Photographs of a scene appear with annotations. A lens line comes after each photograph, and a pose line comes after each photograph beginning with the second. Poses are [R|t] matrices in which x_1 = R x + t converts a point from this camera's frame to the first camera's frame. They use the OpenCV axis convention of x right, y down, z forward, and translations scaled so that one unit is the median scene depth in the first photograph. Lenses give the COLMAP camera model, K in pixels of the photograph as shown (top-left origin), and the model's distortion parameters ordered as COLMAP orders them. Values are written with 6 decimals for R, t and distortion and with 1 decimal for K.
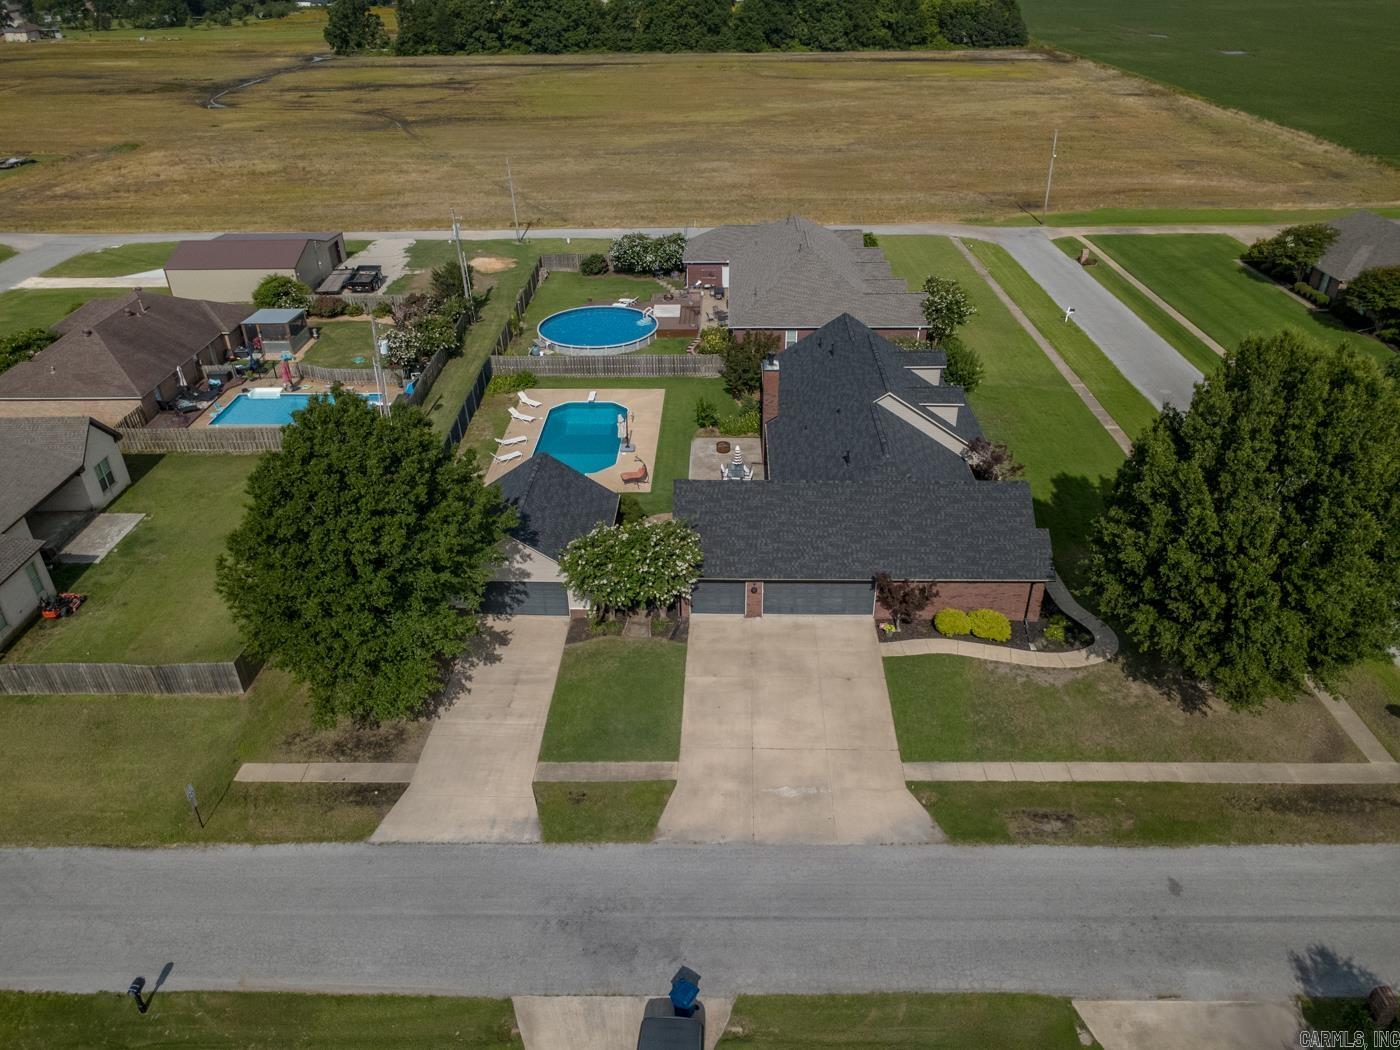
lens RADIAL K [[986.4, 0, 704.2], [0, 986.4, 526.4], [0, 0, 1]] dist [0.003257, 0.000086]
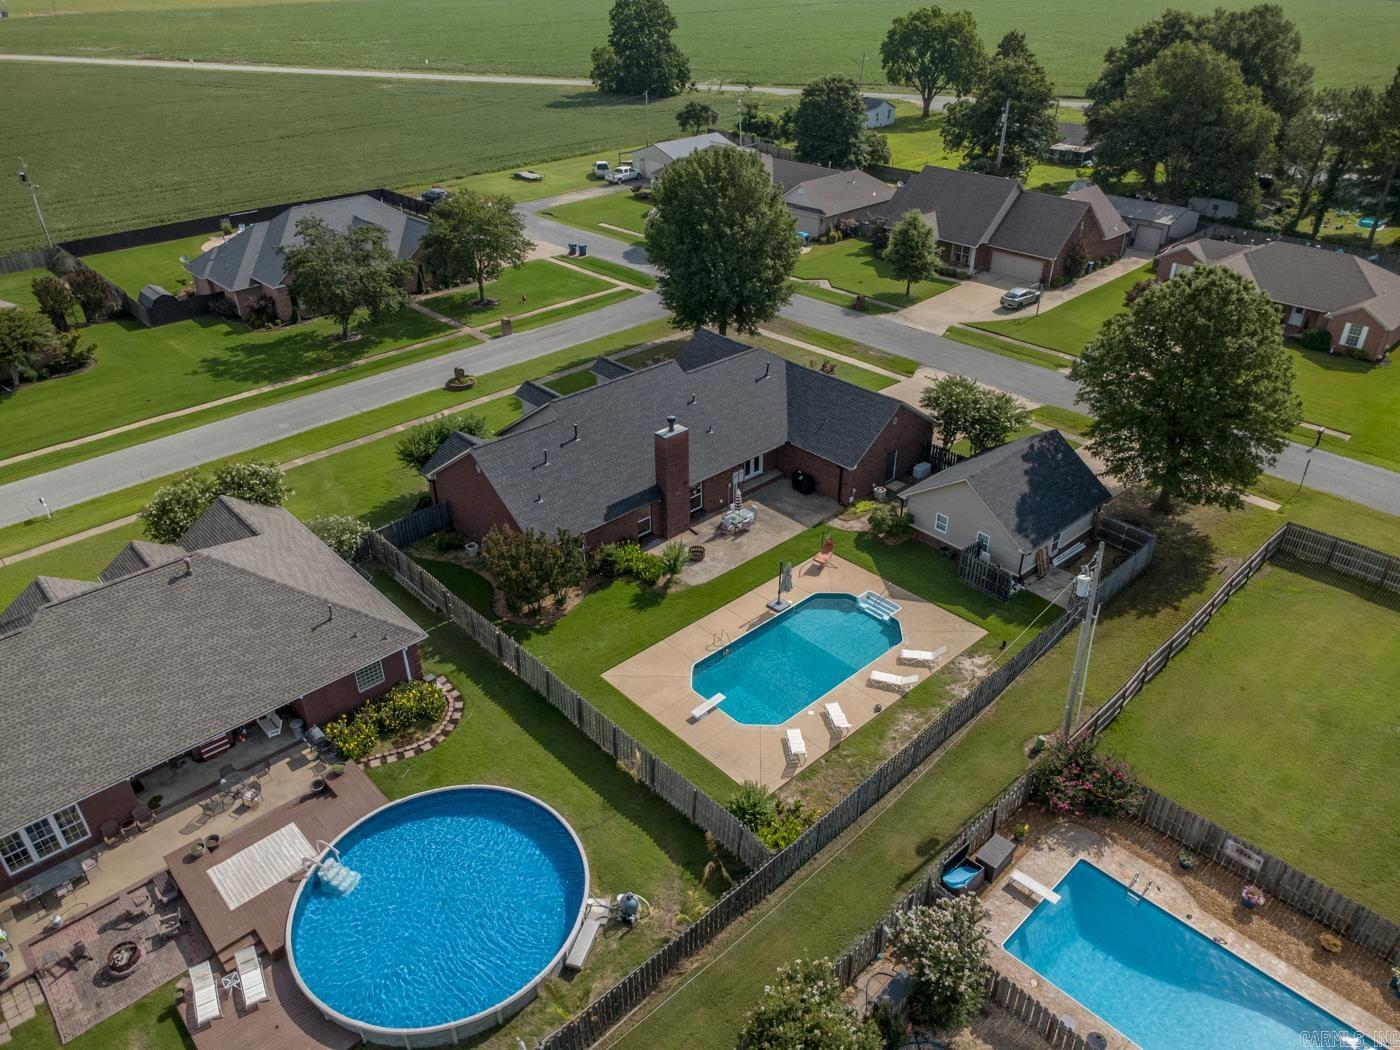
lens RADIAL K [[992.0, 0, 700.0], [0, 992.0, 525.0], [0, 0, 1]] dist [-0.000318, 0.004891]
pose [[-0.691918, -0.358038, 0.626943, -0.471756], [0.384038, 0.552809, 0.739539, -0.669262], [-0.611362, 0.752470, -0.244999, 1.107040]]
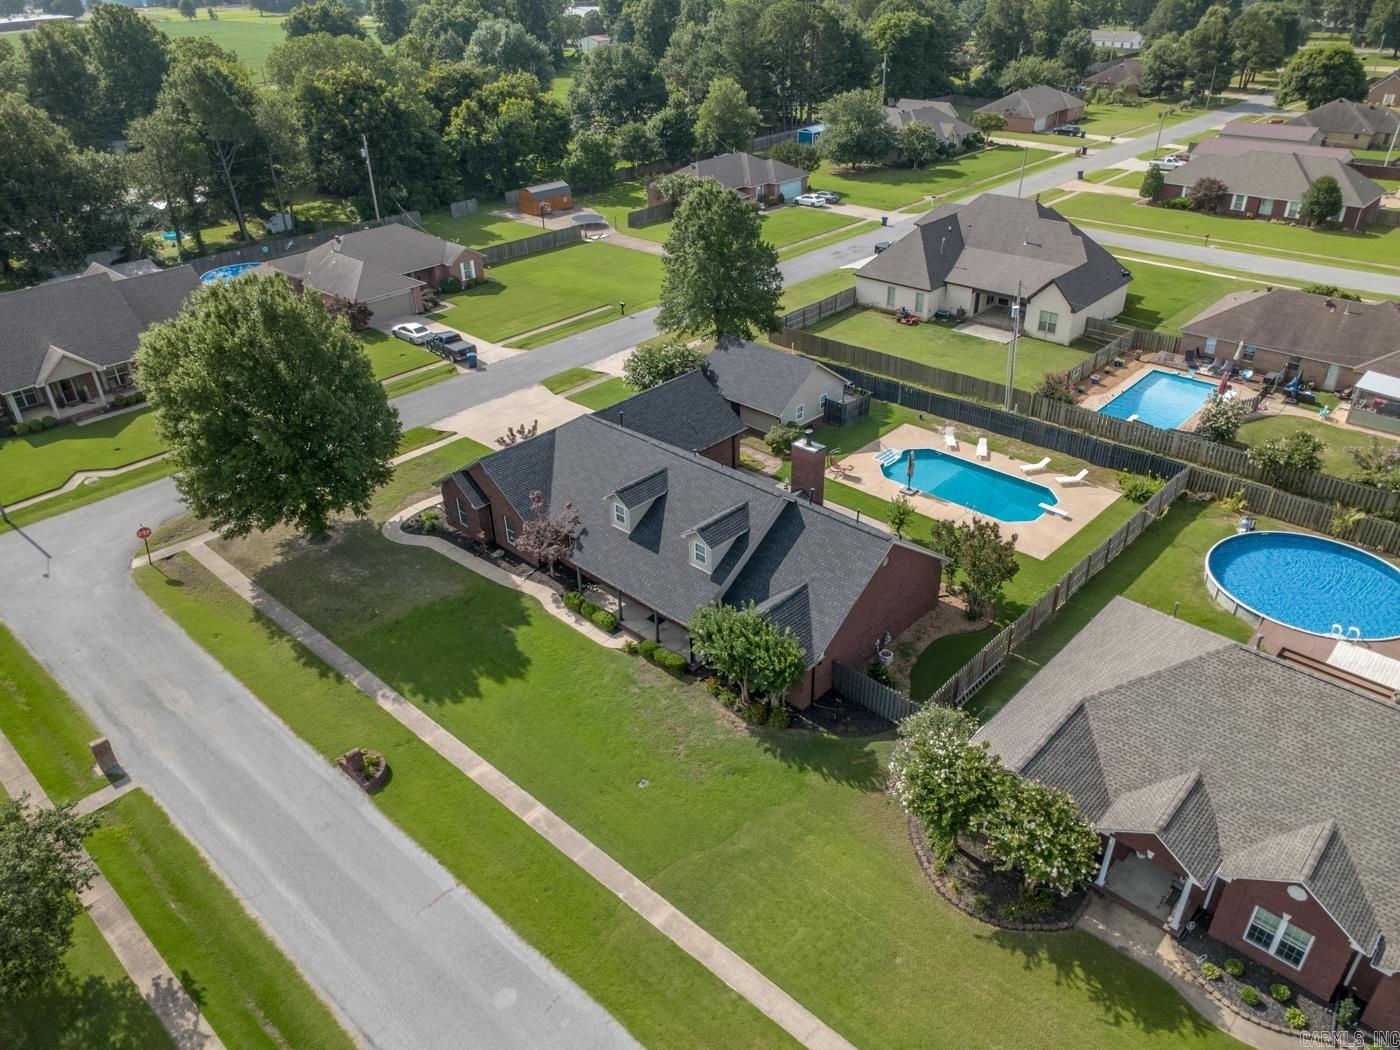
lens RADIAL K [[992.0, 0, 700.0], [0, 992.0, 525.0], [0, 0, 1]] dist [-0.000318, 0.004891]
pose [[-0.672745, 0.396184, -0.624862, 0.632499], [-0.356818, 0.566116, 0.743097, -0.659231], [0.648148, 0.722877, -0.239486, 1.052129]]
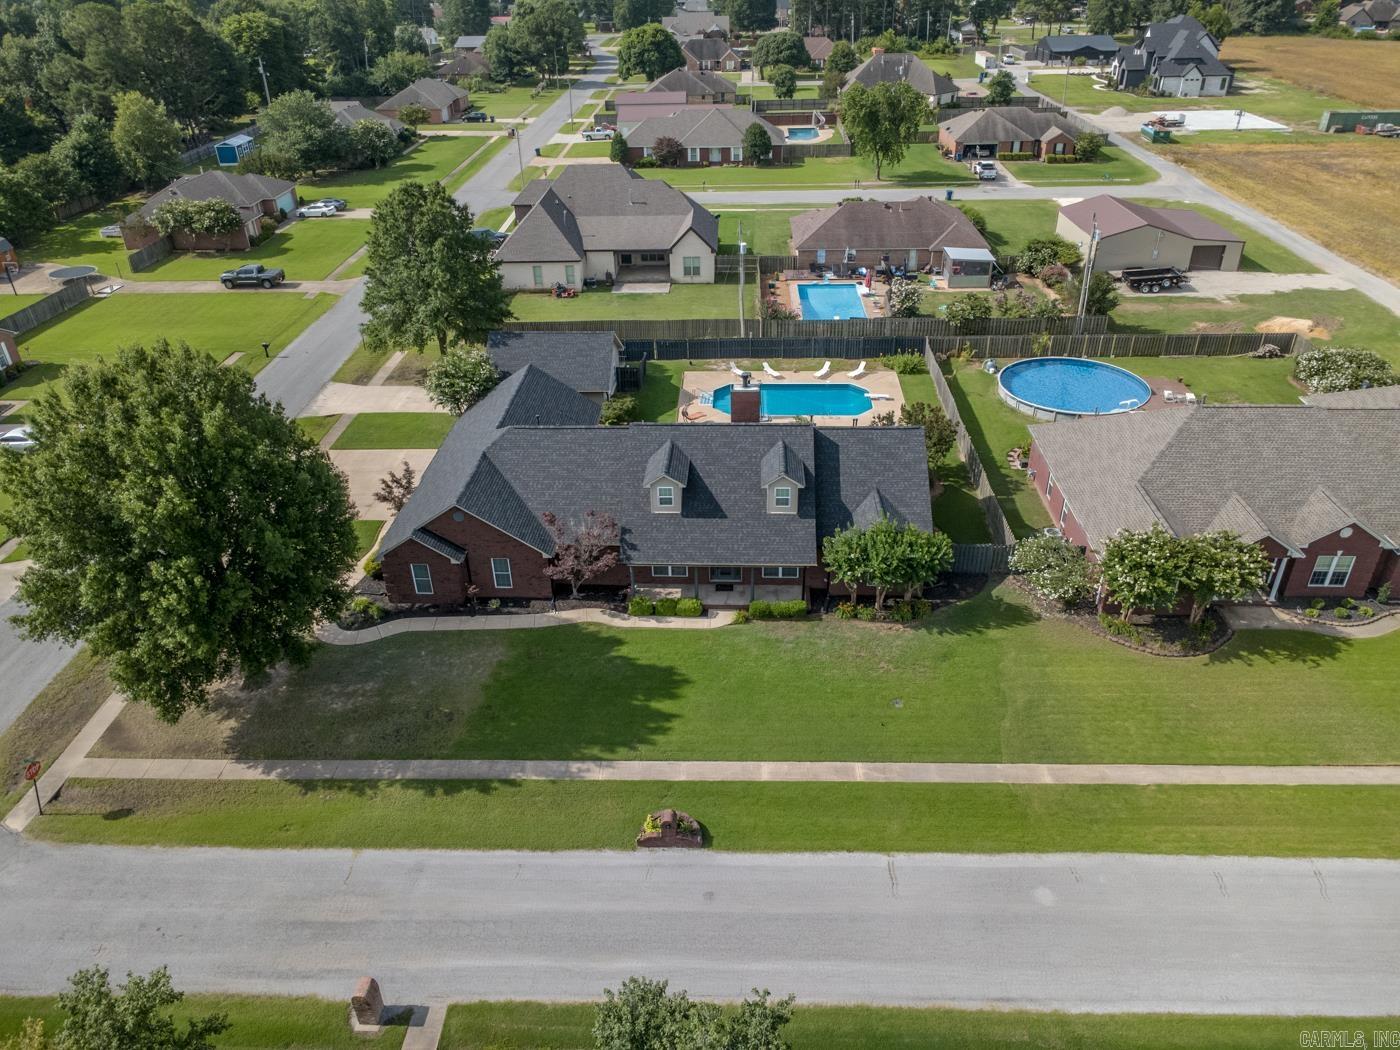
lens RADIAL K [[990.7, 0, 703.6], [0, 990.7, 522.1], [0, 0, 1]] dist [0.007386, -0.002347]
pose [[-0.024733, 0.520787, -0.853328, 0.814003], [-0.497357, 0.734043, 0.462402, -0.421348], [0.867193, 0.435846, 0.240862, 0.696586]]
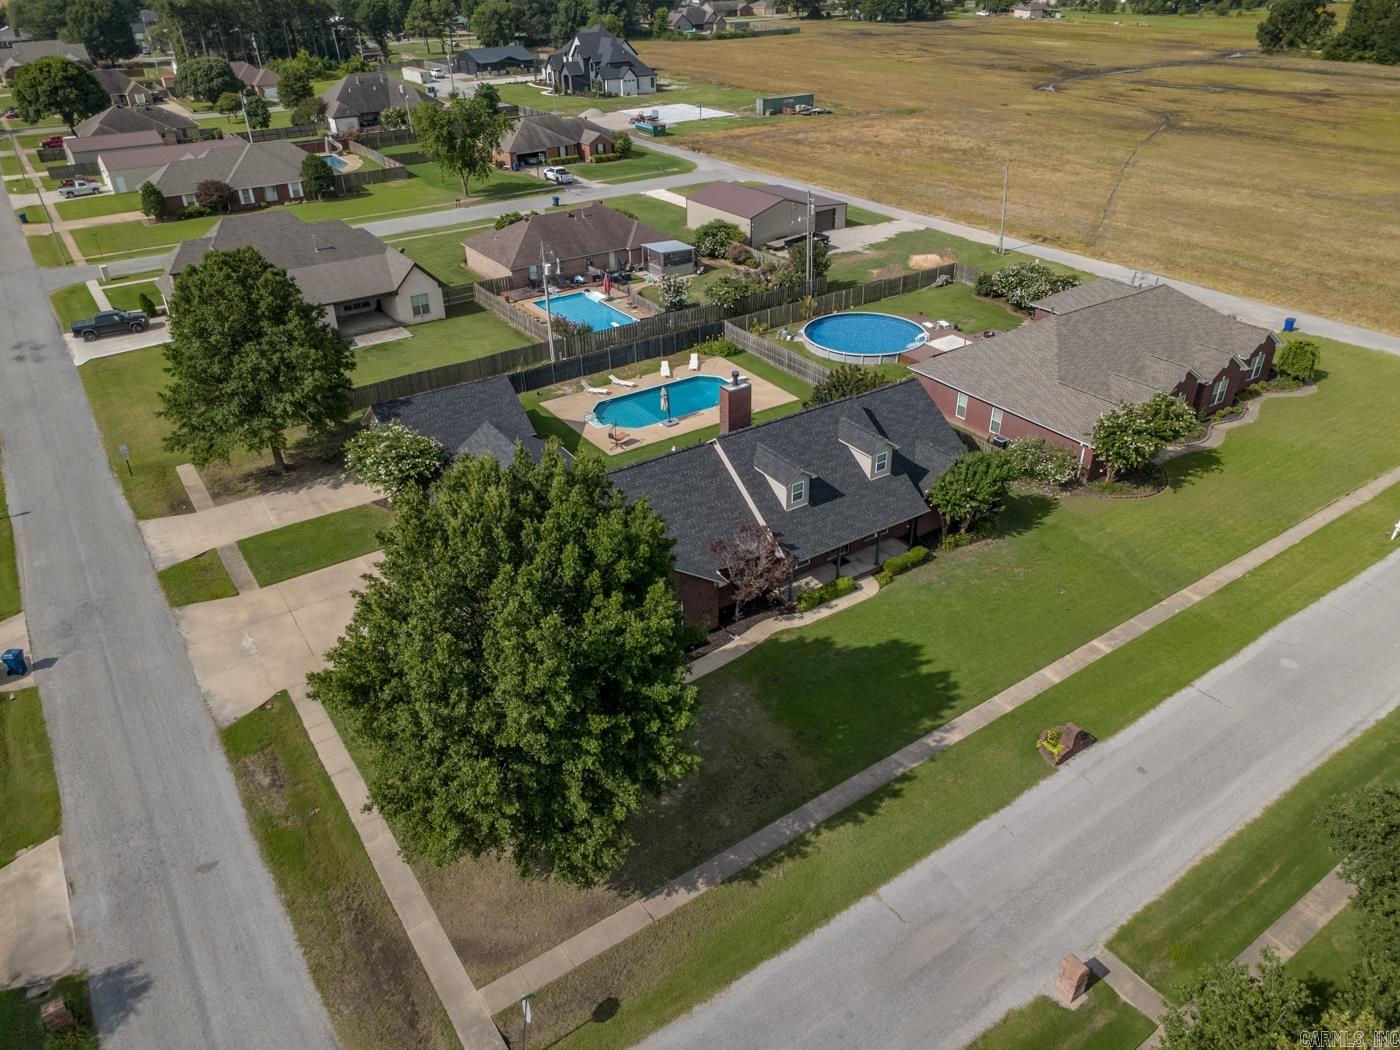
lens RADIAL K [[986.4, 0, 704.2], [0, 986.4, 526.4], [0, 0, 1]] dist [0.003257, 0.000086]
pose [[0.575668, 0.423755, -0.699313, 0.684775], [-0.415989, 0.888064, 0.195692, -0.190203], [0.703960, 0.178253, 0.687507, 0.297844]]
